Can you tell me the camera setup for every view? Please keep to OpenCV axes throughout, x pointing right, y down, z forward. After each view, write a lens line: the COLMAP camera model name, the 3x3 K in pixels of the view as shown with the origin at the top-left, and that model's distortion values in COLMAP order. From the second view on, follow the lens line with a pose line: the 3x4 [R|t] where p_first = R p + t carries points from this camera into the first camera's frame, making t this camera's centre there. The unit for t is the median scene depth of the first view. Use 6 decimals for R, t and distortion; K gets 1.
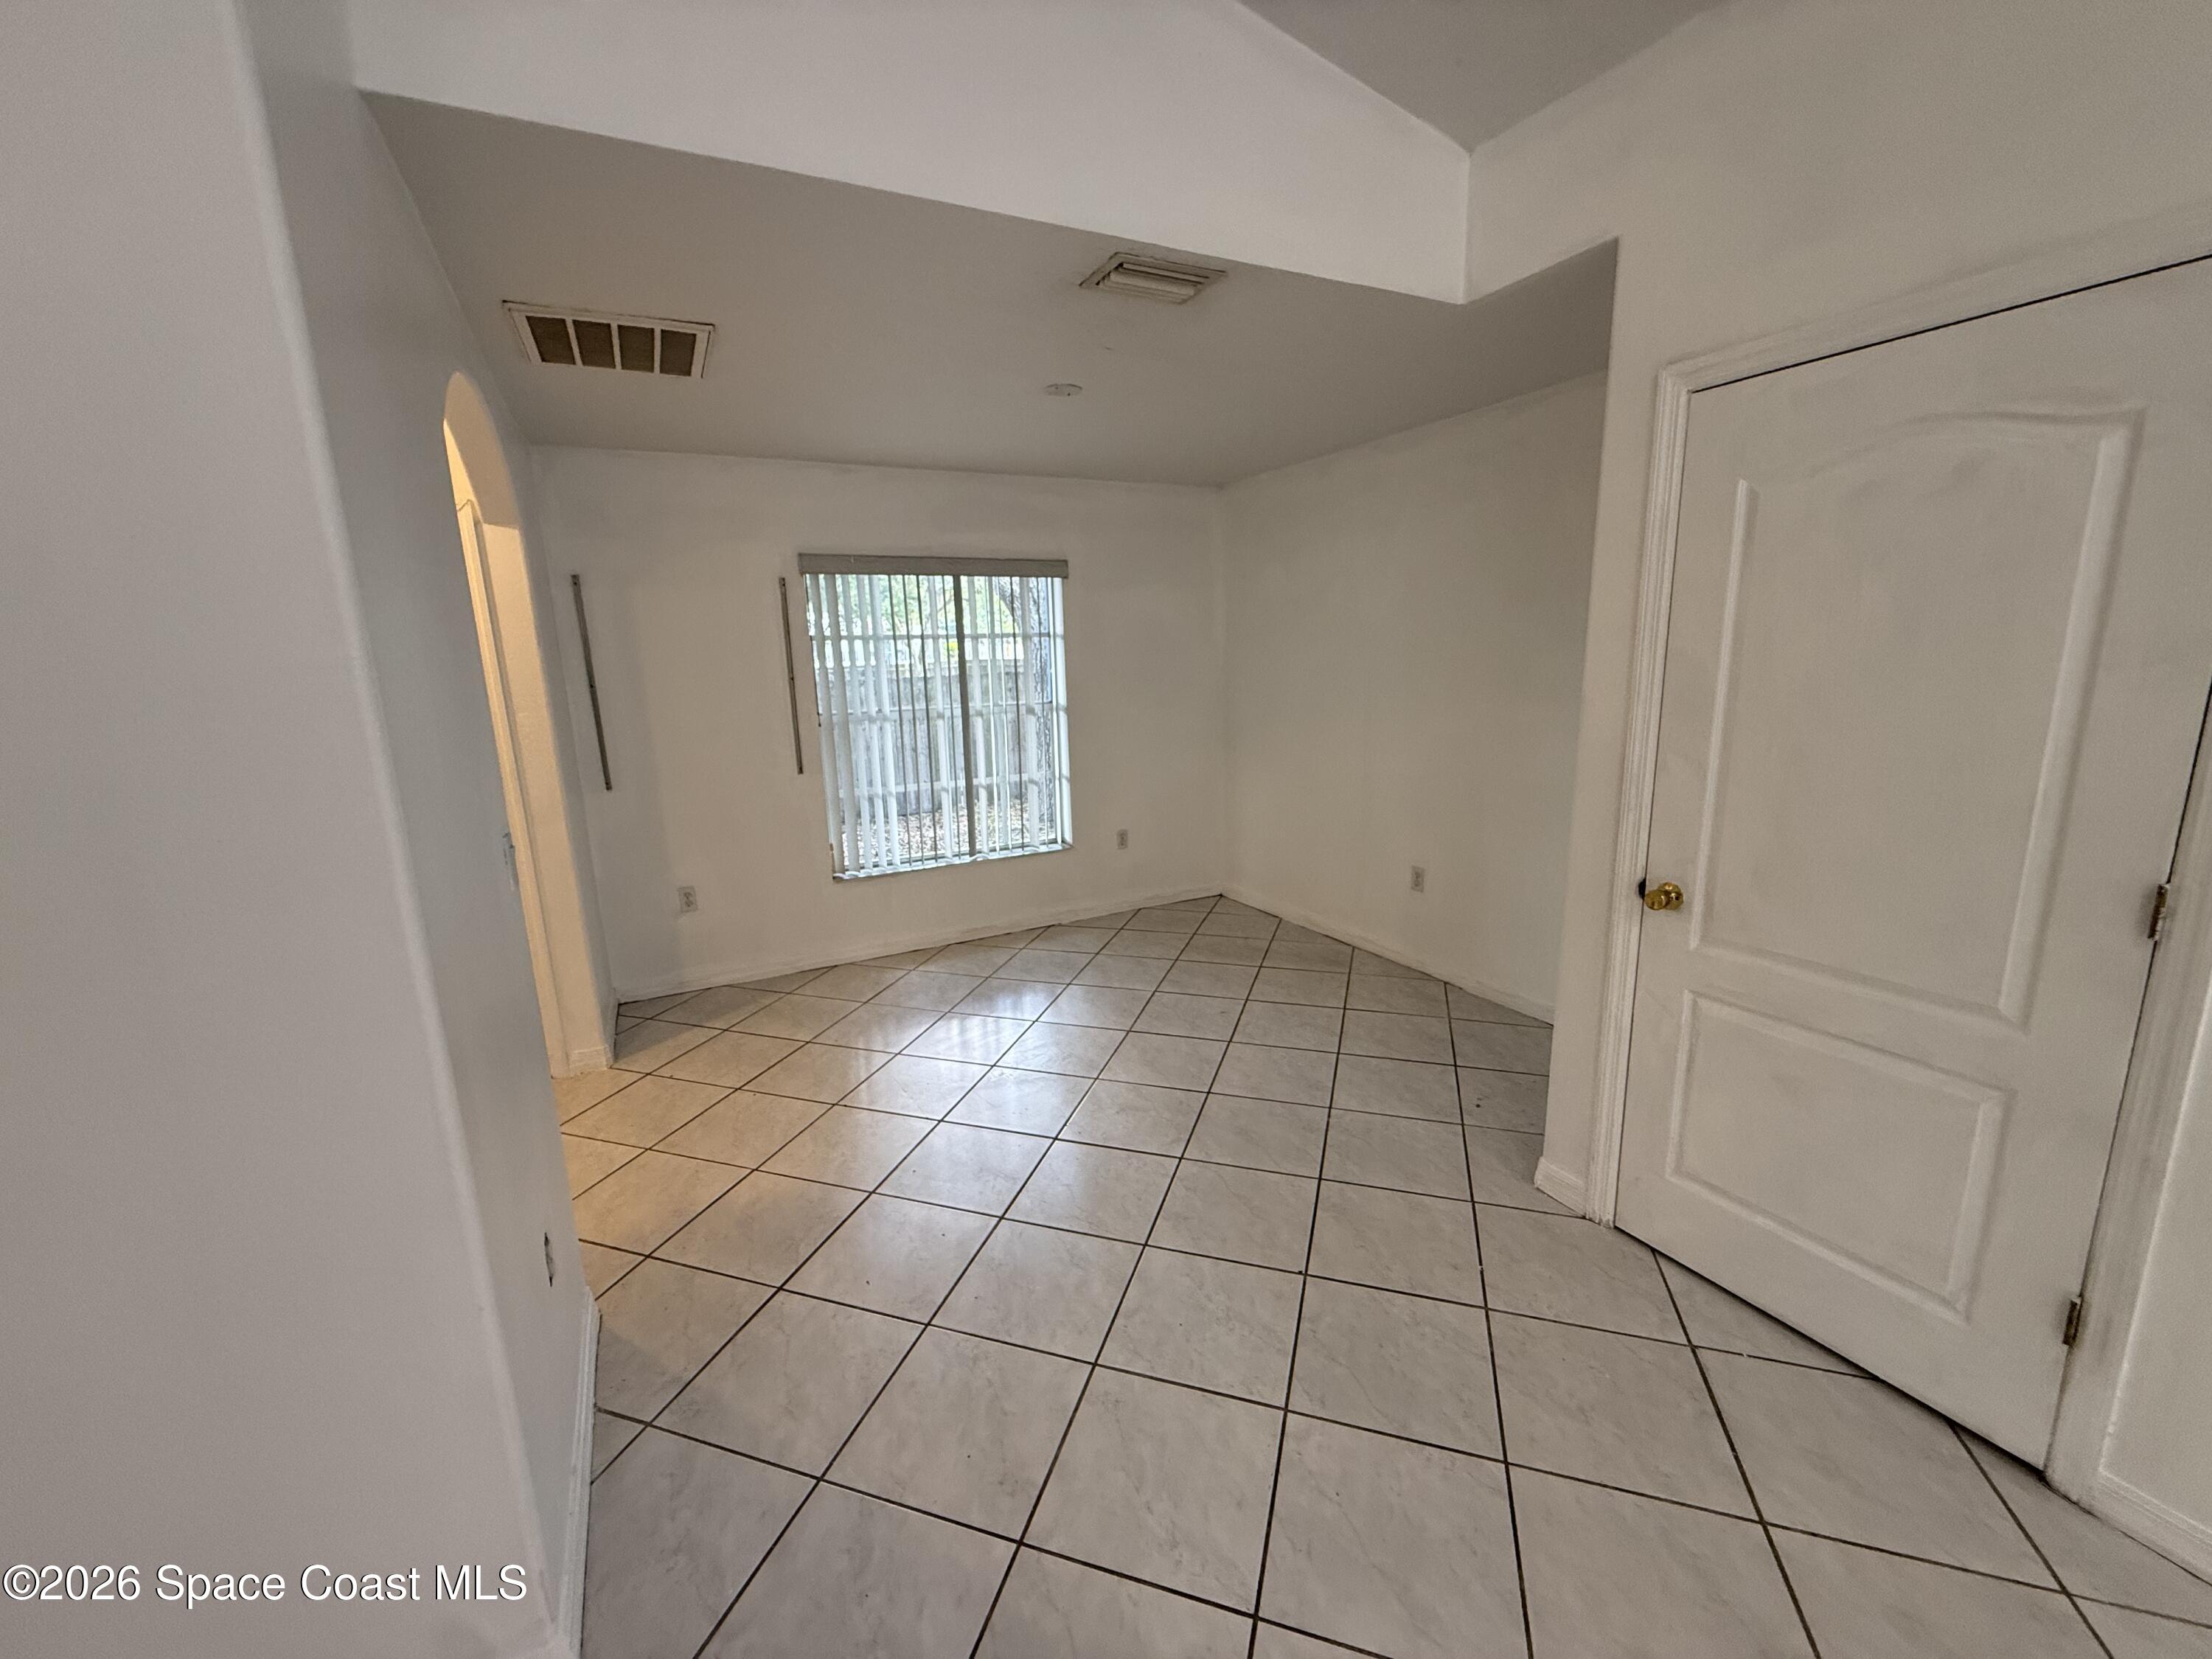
lens RADIAL K [[884.6, 0, 1109.2], [0, 884.6, 834.0], [0, 0, 1]] dist [0.000870, -0.000339]
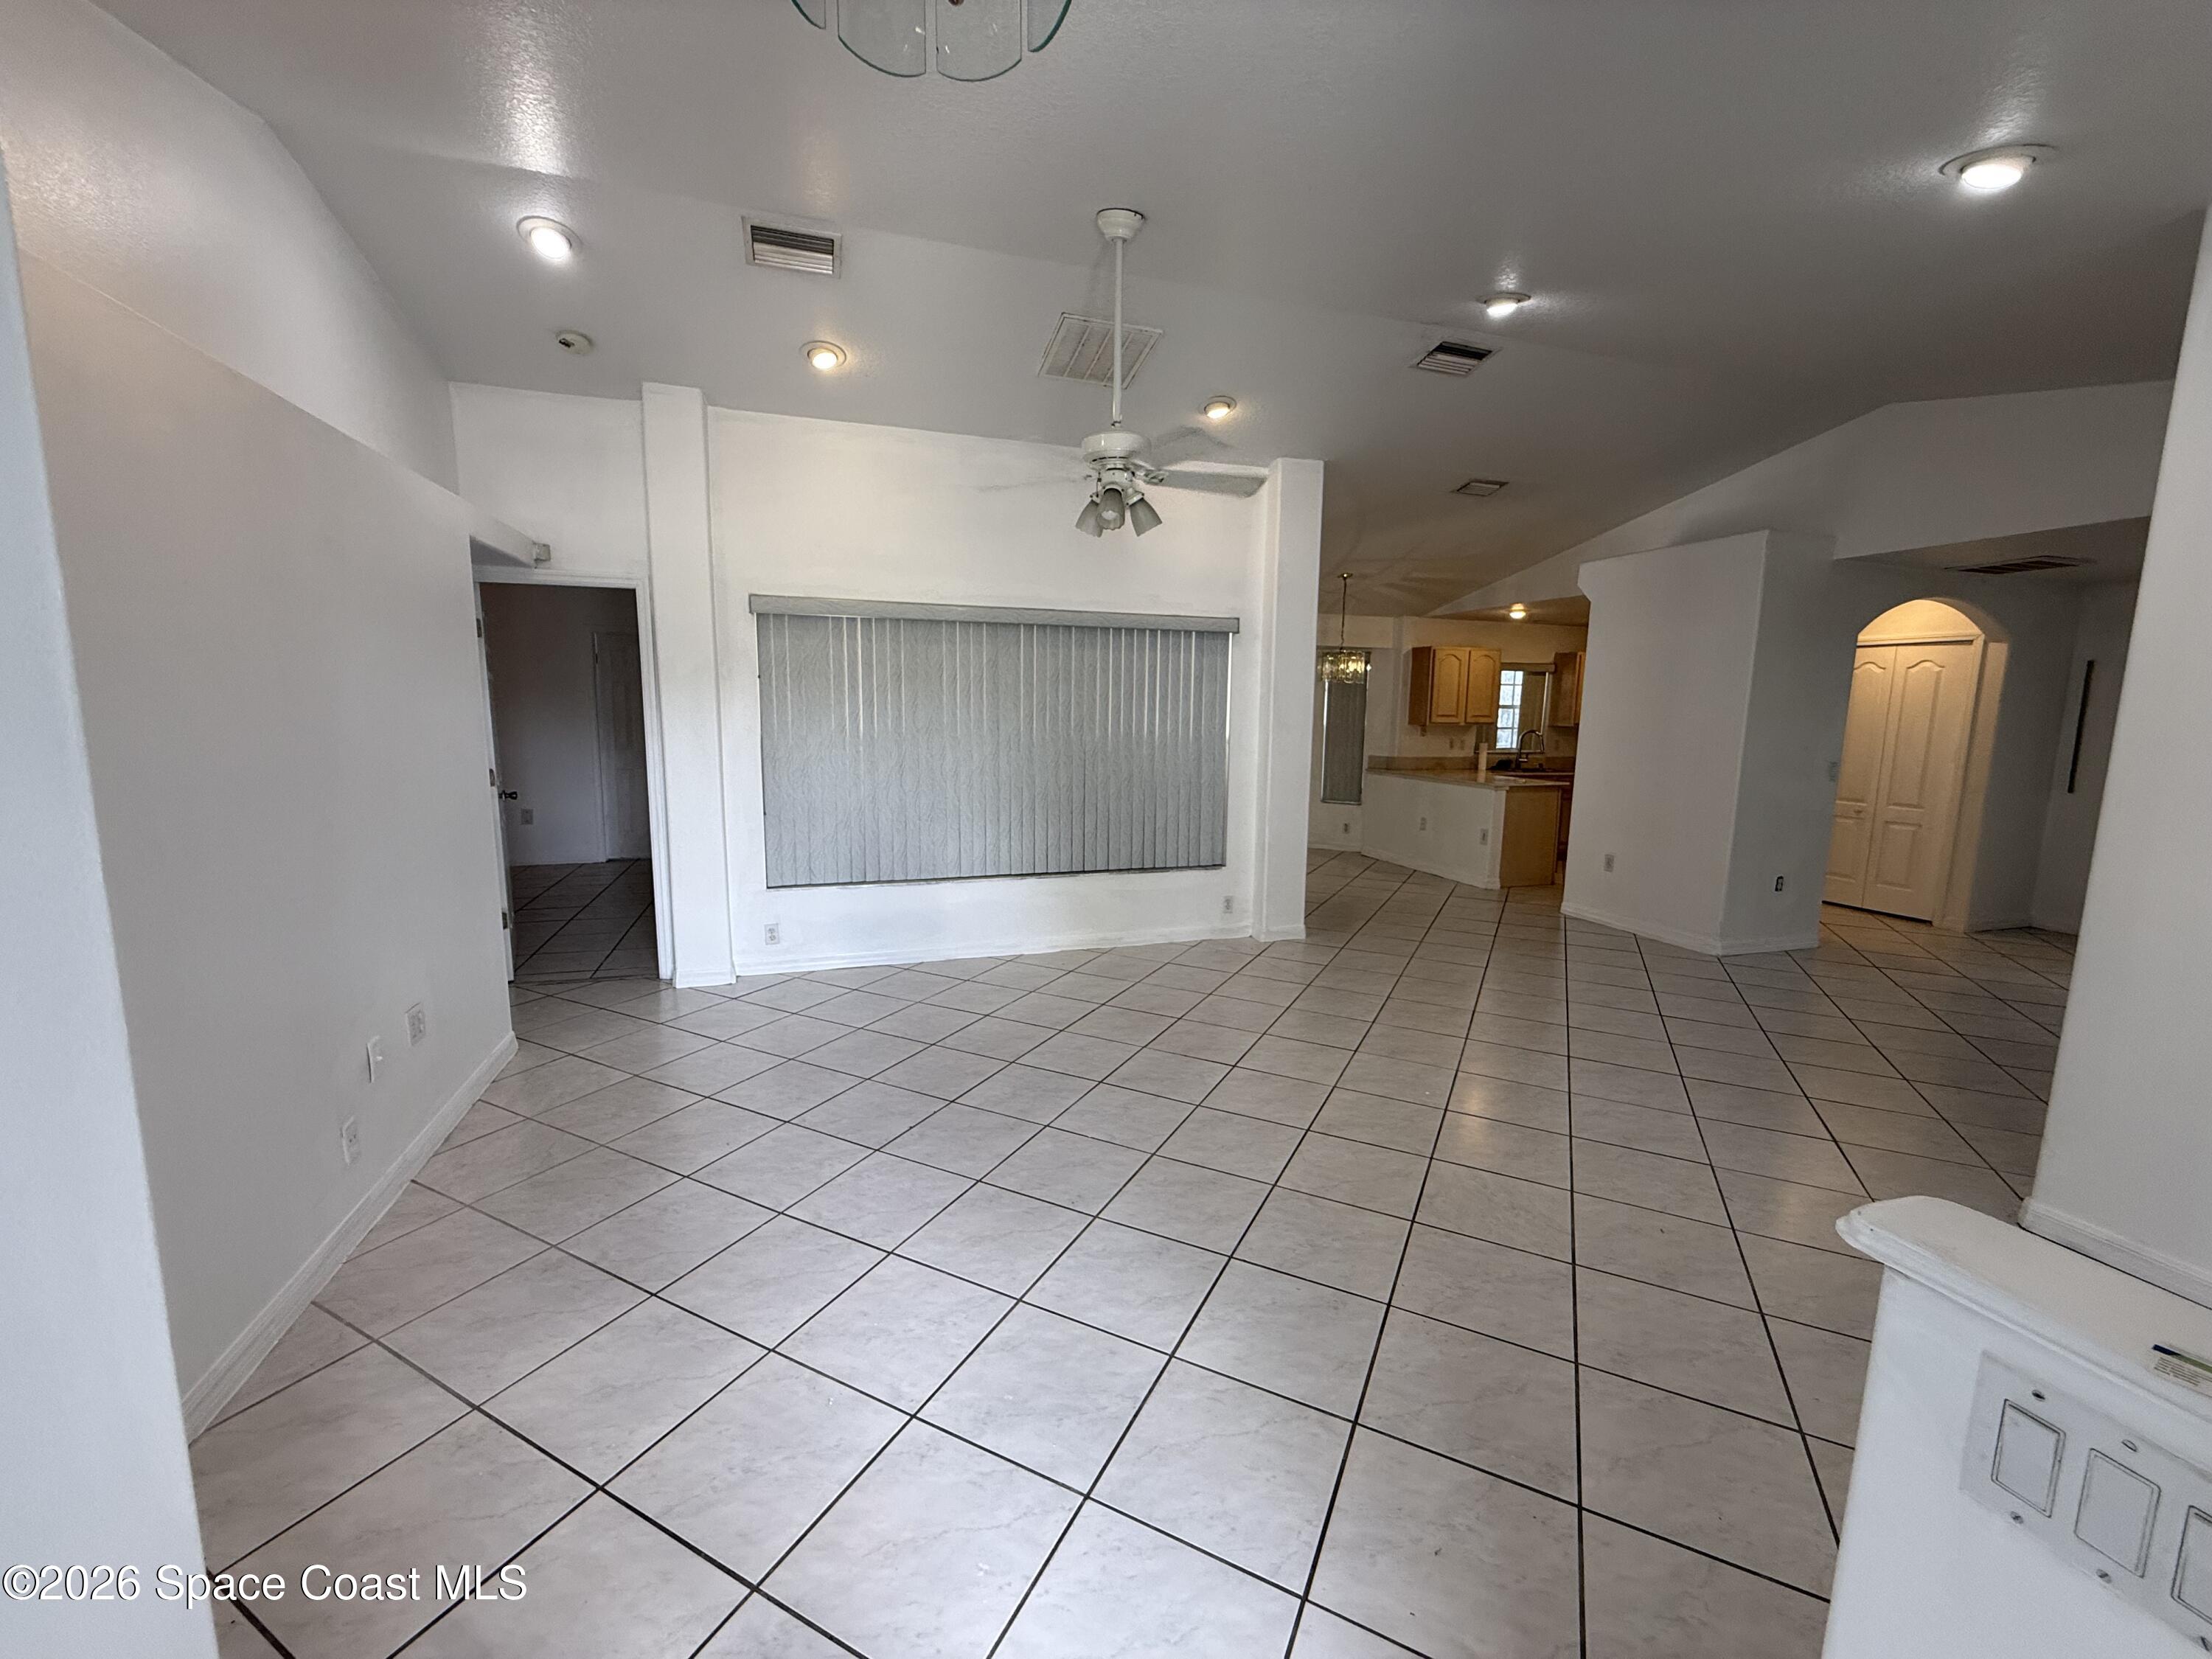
lens RADIAL K [[884.6, 0, 1101.9], [0, 884.6, 830.6], [0, 0, 1]] dist [0.000870, -0.000339]
pose [[-0.159500, 0.163505, -0.973563, 1.127742], [-0.220034, 0.955492, 0.196519, 0.074944], [0.962364, 0.245561, -0.116424, -0.419049]]
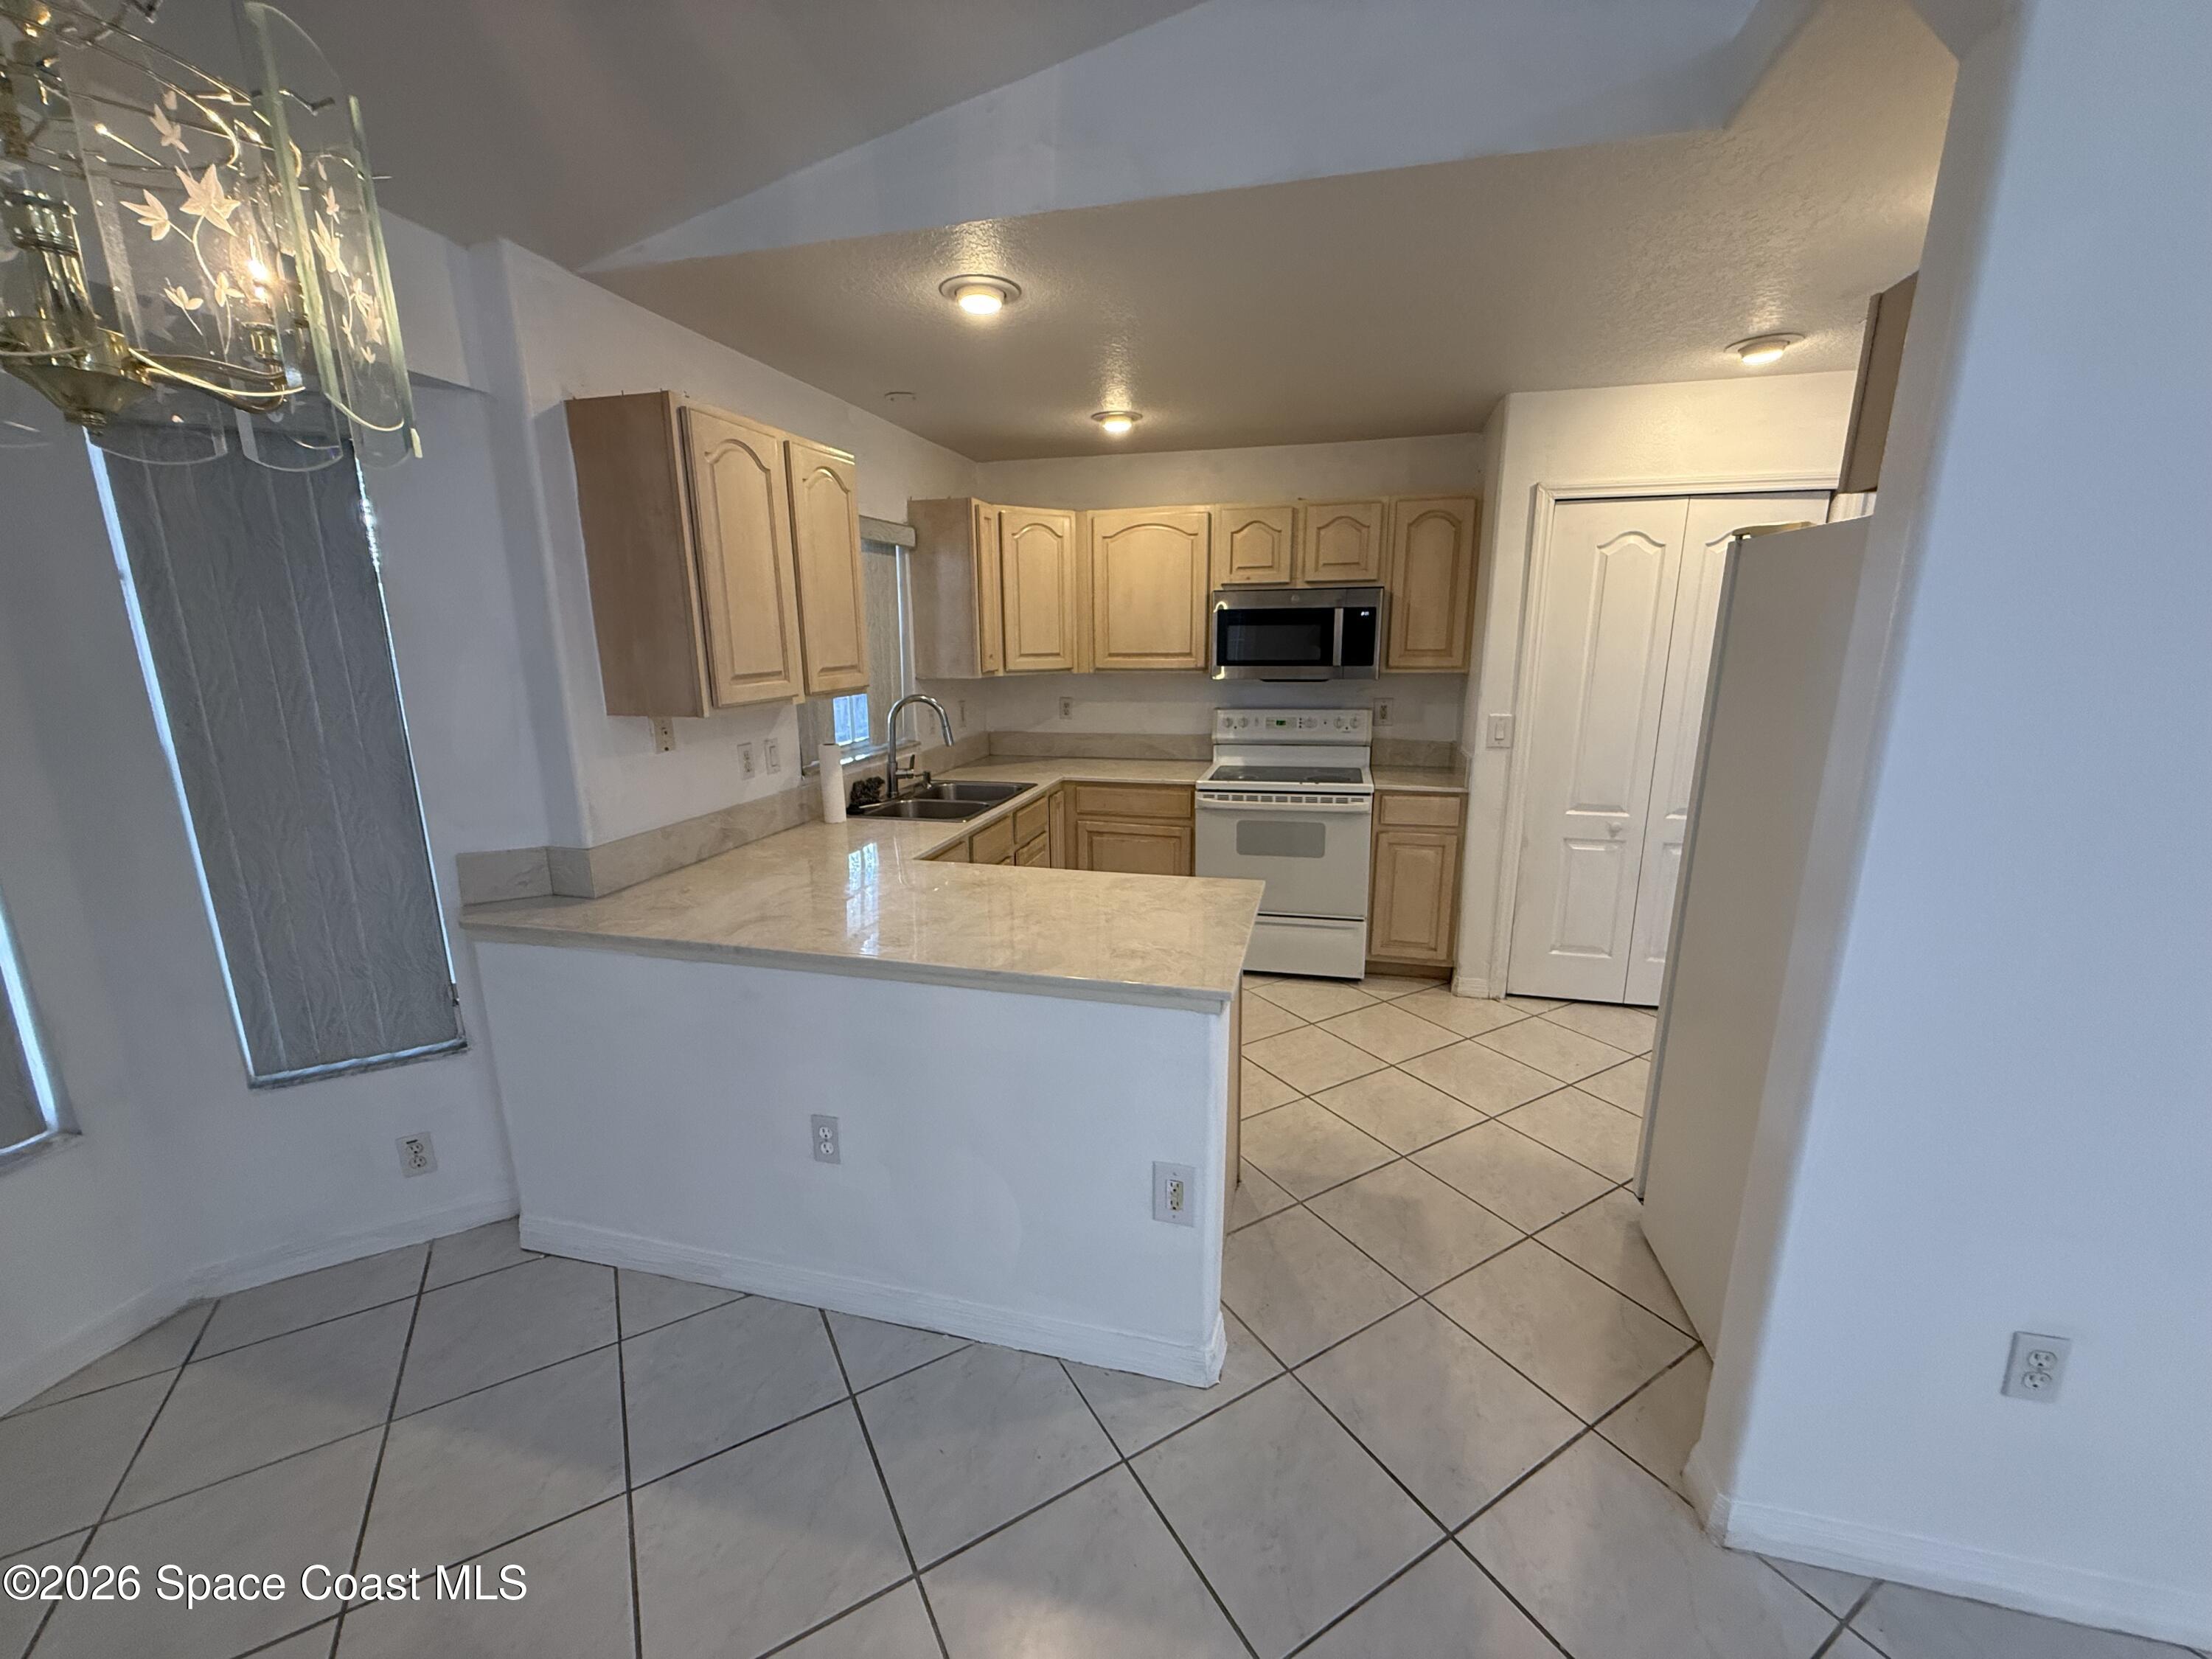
lens RADIAL K [[884.6, 0, 1107.0], [0, 884.6, 833.3], [0, 0, 1]] dist [0.000870, -0.000339]
pose [[0.746008, 0.172525, -0.643201, -0.429032], [-0.155936, 0.984261, 0.083148, 0.065628], [0.647422, 0.038270, 0.761170, -0.244382]]
